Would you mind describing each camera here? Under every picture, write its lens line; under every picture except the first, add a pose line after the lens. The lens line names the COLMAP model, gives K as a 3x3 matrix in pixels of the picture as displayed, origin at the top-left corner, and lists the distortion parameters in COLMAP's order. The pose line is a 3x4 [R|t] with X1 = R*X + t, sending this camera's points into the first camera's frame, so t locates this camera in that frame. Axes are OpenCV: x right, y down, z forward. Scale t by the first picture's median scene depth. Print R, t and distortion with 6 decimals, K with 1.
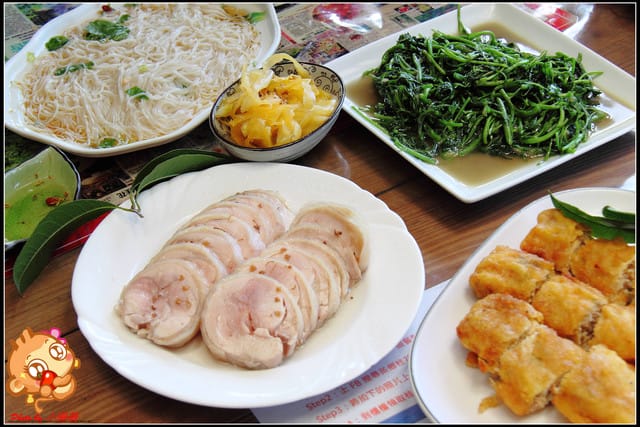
lens RADIAL K [[1204.5, 0, 320.0], [0, 1204.5, 213.5], [0, 0, 1]] dist [0.006784, 0.065502]
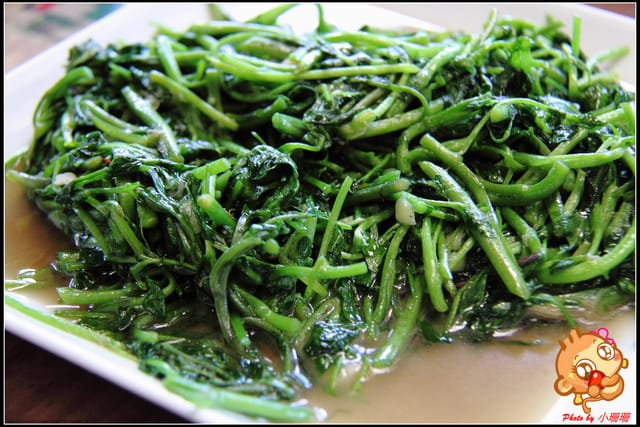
lens RADIAL K [[1415.1, 0, 320.0], [0, 1415.1, 213.5], [0, 0, 1]] dist [-0.029489, -0.137717]
pose [[0.936840, -0.201111, 0.286156, 0.009050], [0.226096, 0.972449, -0.056770, -0.067784], [-0.266855, 0.117883, 0.956500, 0.648377]]
